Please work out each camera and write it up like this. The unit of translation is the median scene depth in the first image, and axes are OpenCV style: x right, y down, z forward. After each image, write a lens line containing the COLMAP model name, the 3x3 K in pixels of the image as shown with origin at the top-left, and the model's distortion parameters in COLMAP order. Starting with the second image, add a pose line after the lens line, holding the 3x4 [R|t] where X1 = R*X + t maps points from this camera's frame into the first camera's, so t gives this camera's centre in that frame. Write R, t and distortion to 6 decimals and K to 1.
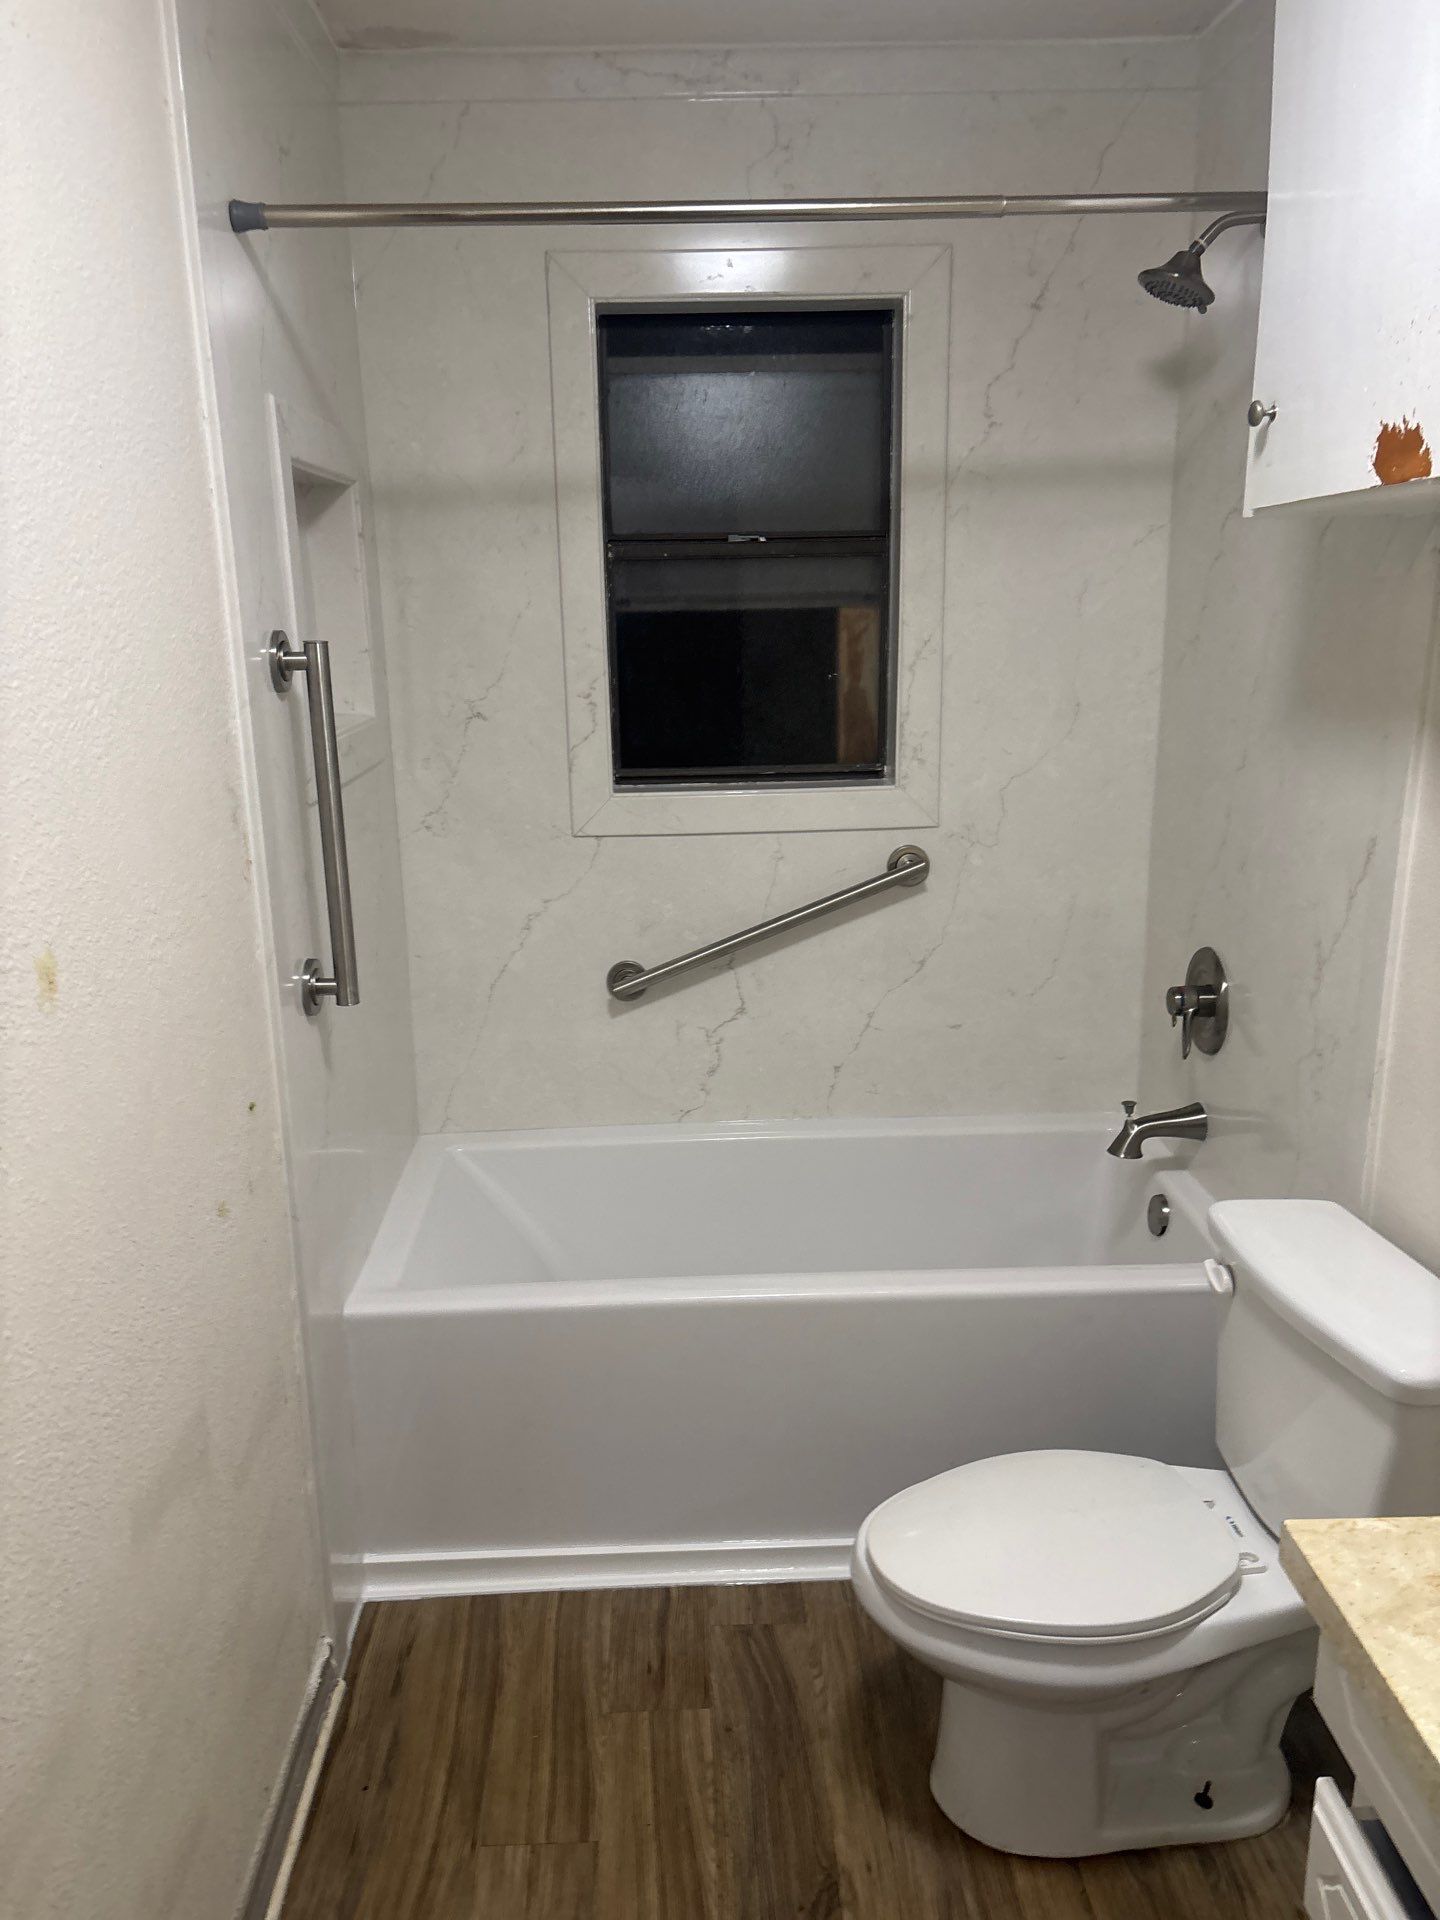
lens RADIAL K [[1368.5, 0, 714.5], [0, 1368.5, 962.9], [0, 0, 1]] dist [0.011829, -0.002423]
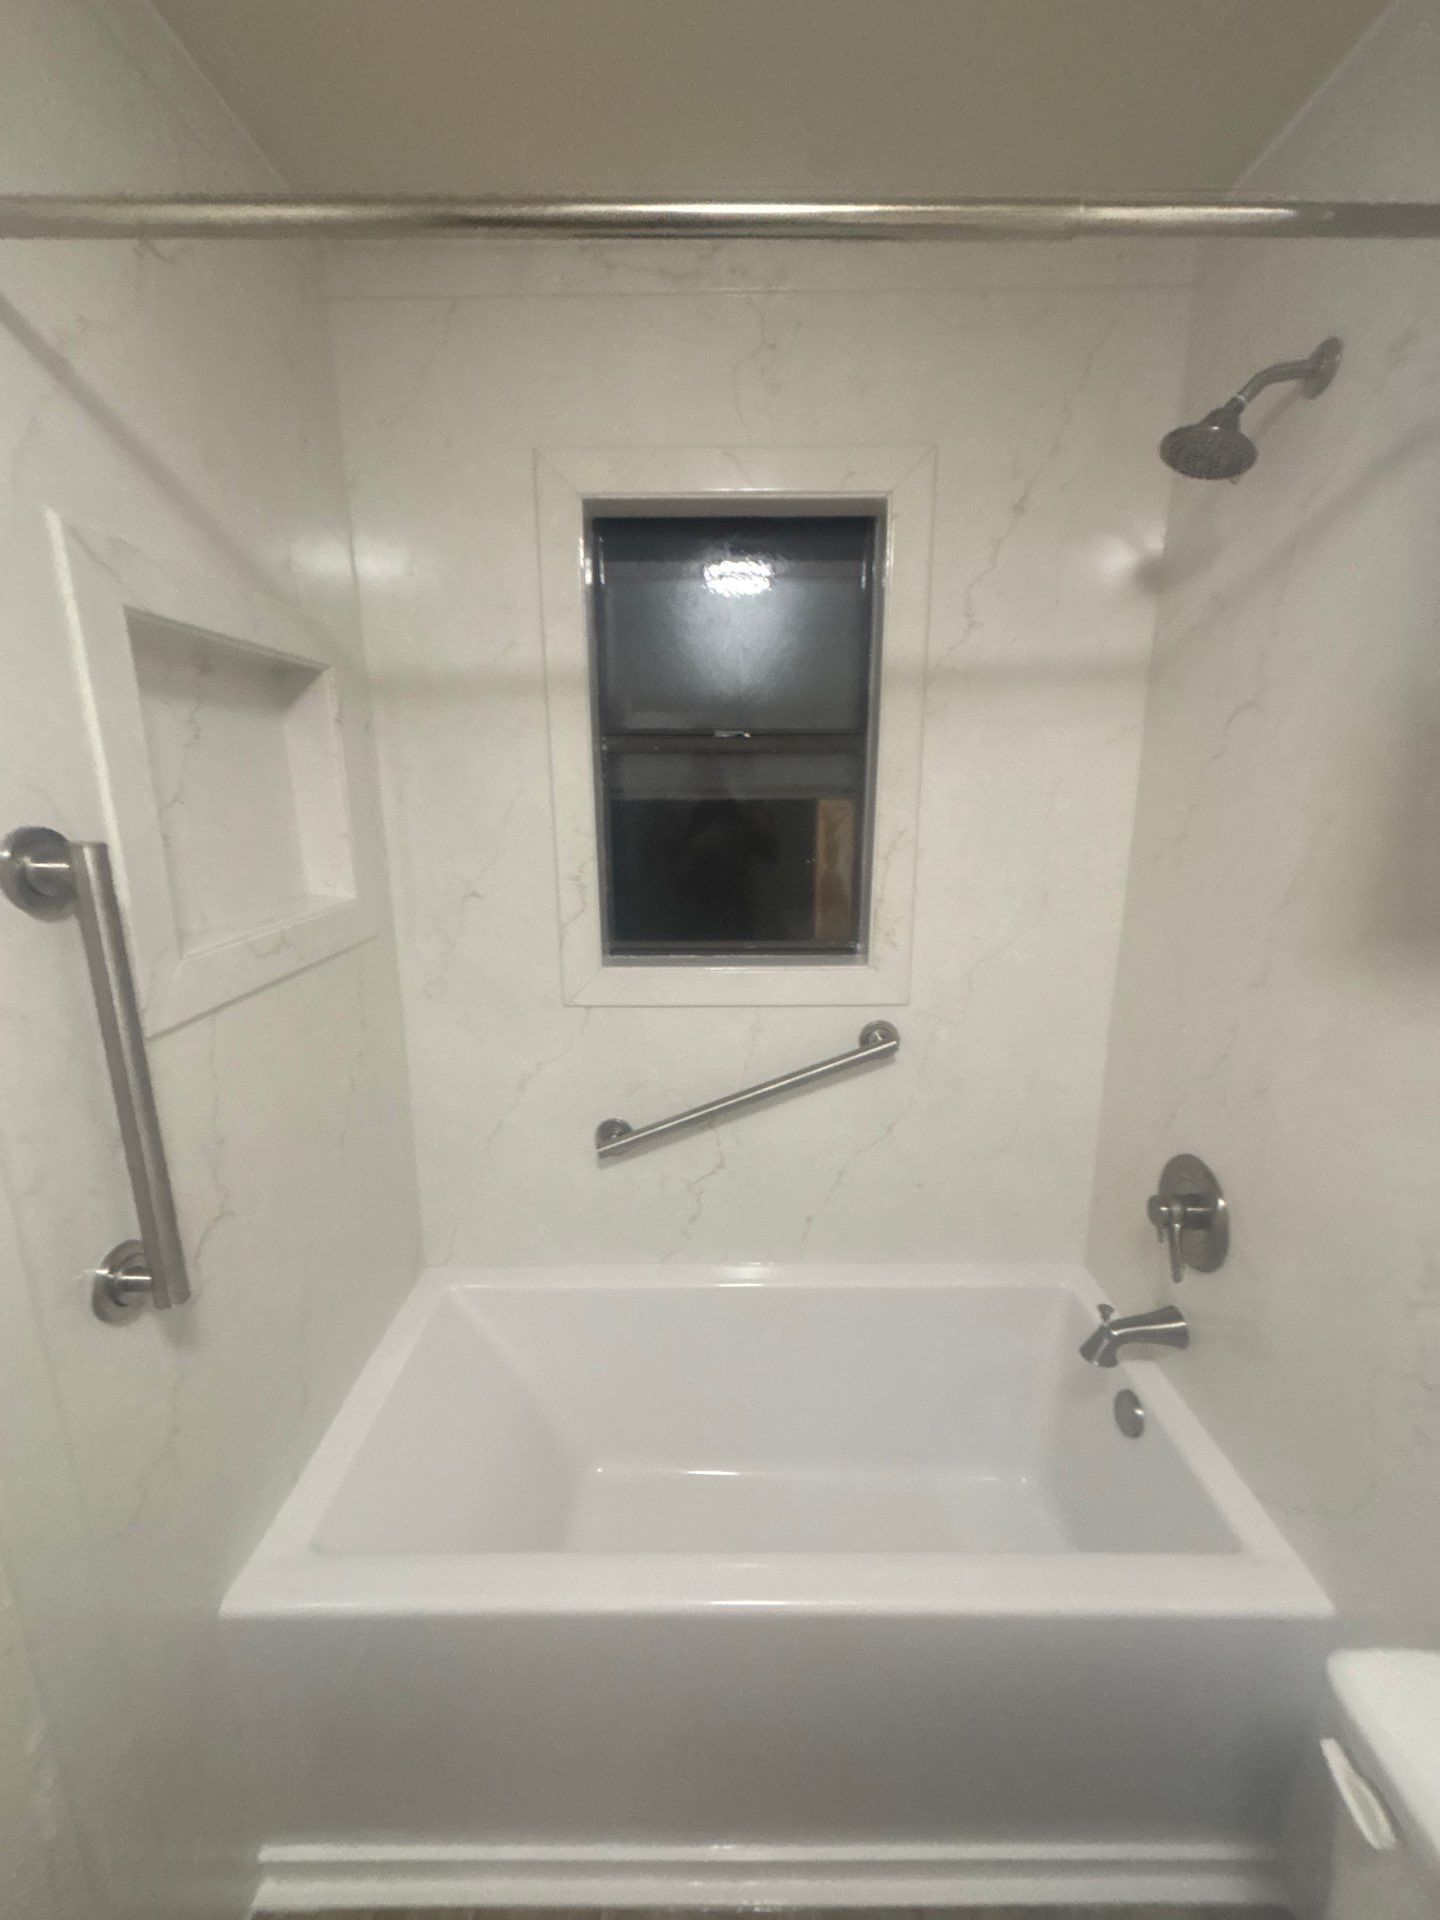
lens RADIAL K [[788.9, 0, 723.3], [0, 788.9, 956.1], [0, 0, 1]] dist [-0.002133, 0.000471]
pose [[0.999368, 0.022707, -0.027344, 0.037616], [-0.023909, 0.998725, -0.044453, -0.110380], [0.026300, 0.045079, 0.998637, 0.398259]]
